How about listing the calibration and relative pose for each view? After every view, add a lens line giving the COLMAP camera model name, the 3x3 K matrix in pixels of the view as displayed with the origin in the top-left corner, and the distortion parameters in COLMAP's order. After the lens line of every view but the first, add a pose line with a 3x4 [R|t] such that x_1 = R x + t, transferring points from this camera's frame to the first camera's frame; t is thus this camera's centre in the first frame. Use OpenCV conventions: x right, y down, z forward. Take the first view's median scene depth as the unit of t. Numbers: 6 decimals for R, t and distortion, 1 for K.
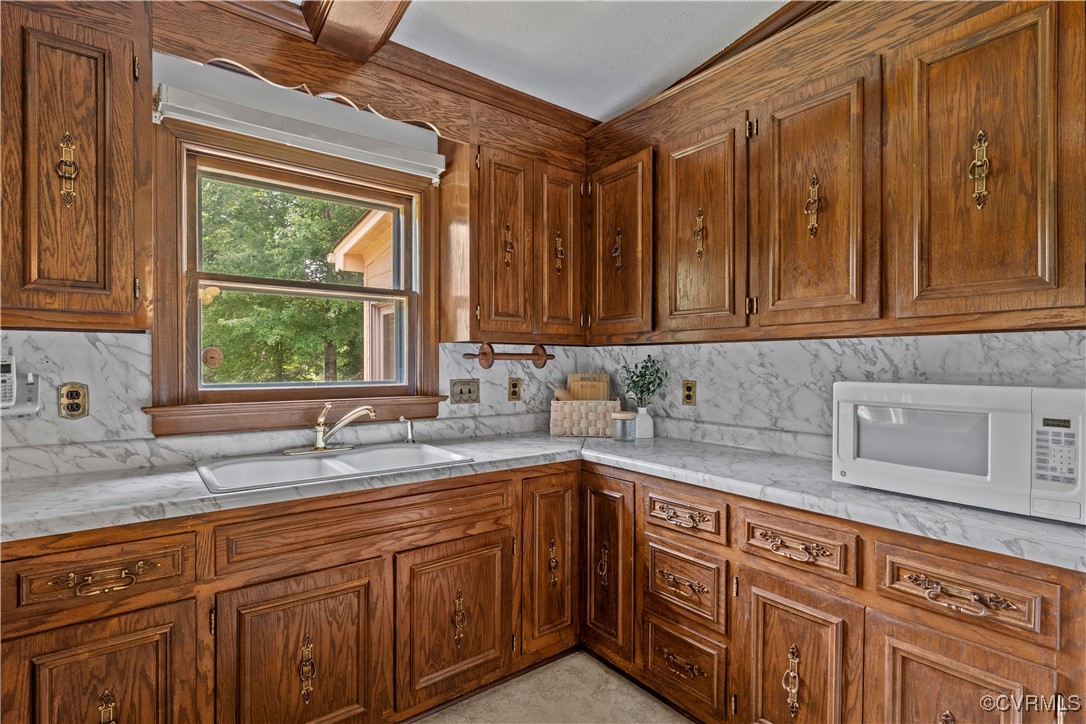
lens RADIAL K [[527.4, 0, 545.1], [0, 527.4, 367.9], [0, 0, 1]] dist [0.002584, 0.000323]
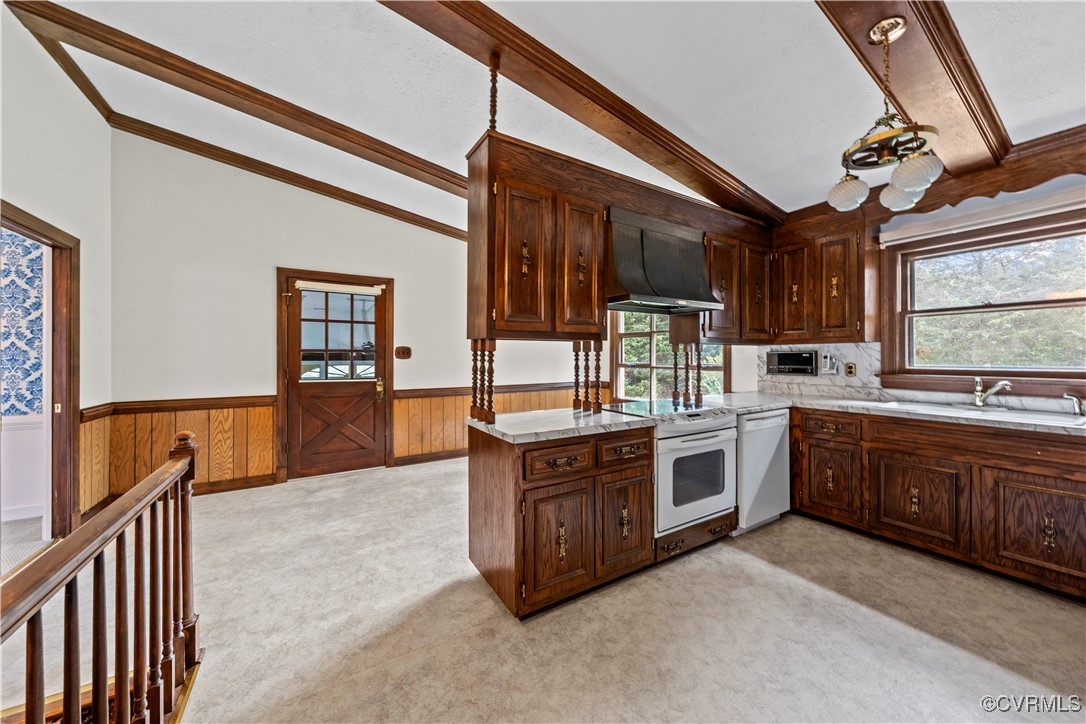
lens RADIAL K [[376.1, 0, 546.4], [0, 376.1, 357.2], [0, 0, 1]] dist [0.000469, 0.000041]
pose [[-0.085679, 0.005560, -0.996307, 0.985145], [-0.006571, 0.999960, 0.006145, 0.000697], [0.996301, 0.007074, -0.085639, -0.286764]]
